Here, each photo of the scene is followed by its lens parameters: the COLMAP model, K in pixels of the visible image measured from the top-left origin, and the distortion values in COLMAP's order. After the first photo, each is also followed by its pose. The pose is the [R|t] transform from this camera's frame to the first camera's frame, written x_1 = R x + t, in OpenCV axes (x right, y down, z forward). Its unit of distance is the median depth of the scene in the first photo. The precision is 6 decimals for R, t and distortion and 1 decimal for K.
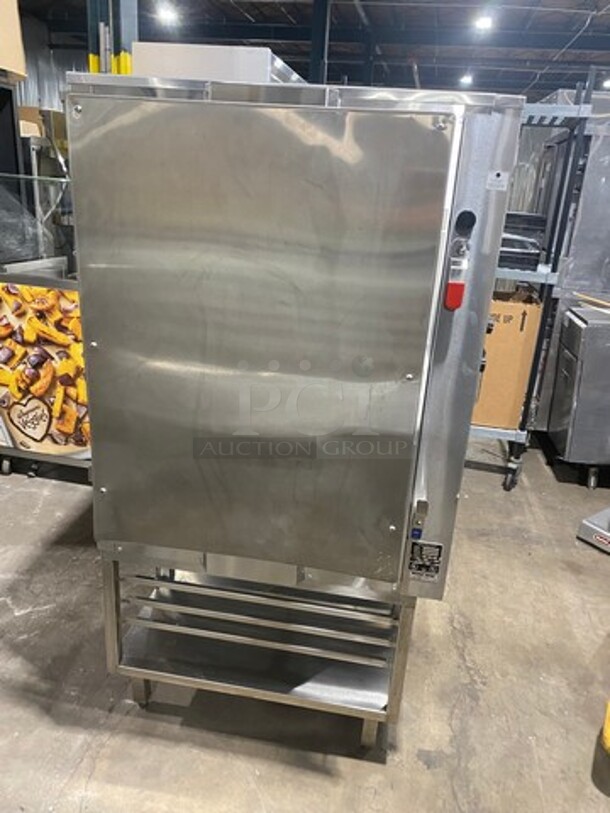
lens RADIAL K [[615.3, 0, 305.0], [0, 615.3, 406.5], [0, 0, 1]] dist [0.002483, -0.005858]
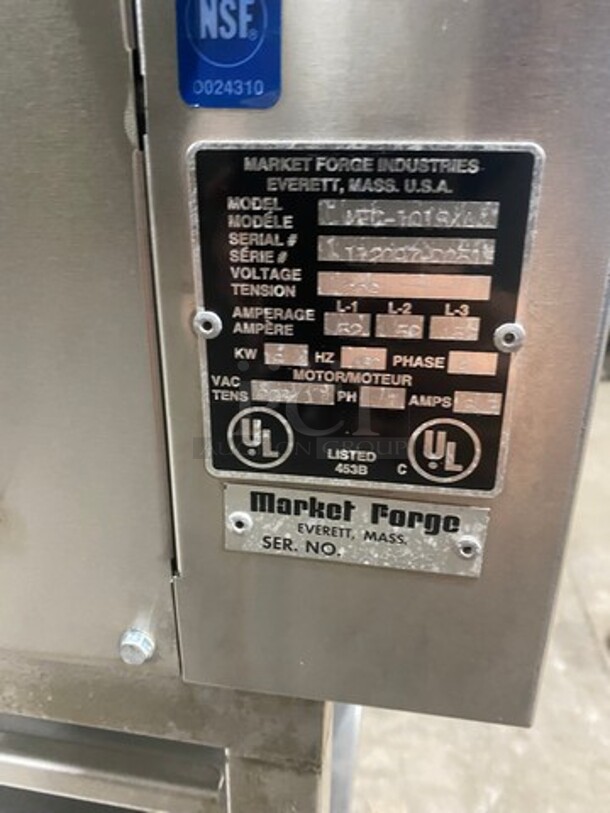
lens RADIAL K [[615.3, 0, 305.0], [0, 615.3, 406.5], [0, 0, 1]] dist [0.002483, -0.005858]
pose [[0.998587, -0.046001, -0.026626, 0.188913], [0.046122, 0.998928, 0.003963, 0.255643], [0.026415, -0.005185, 0.999638, 0.898300]]
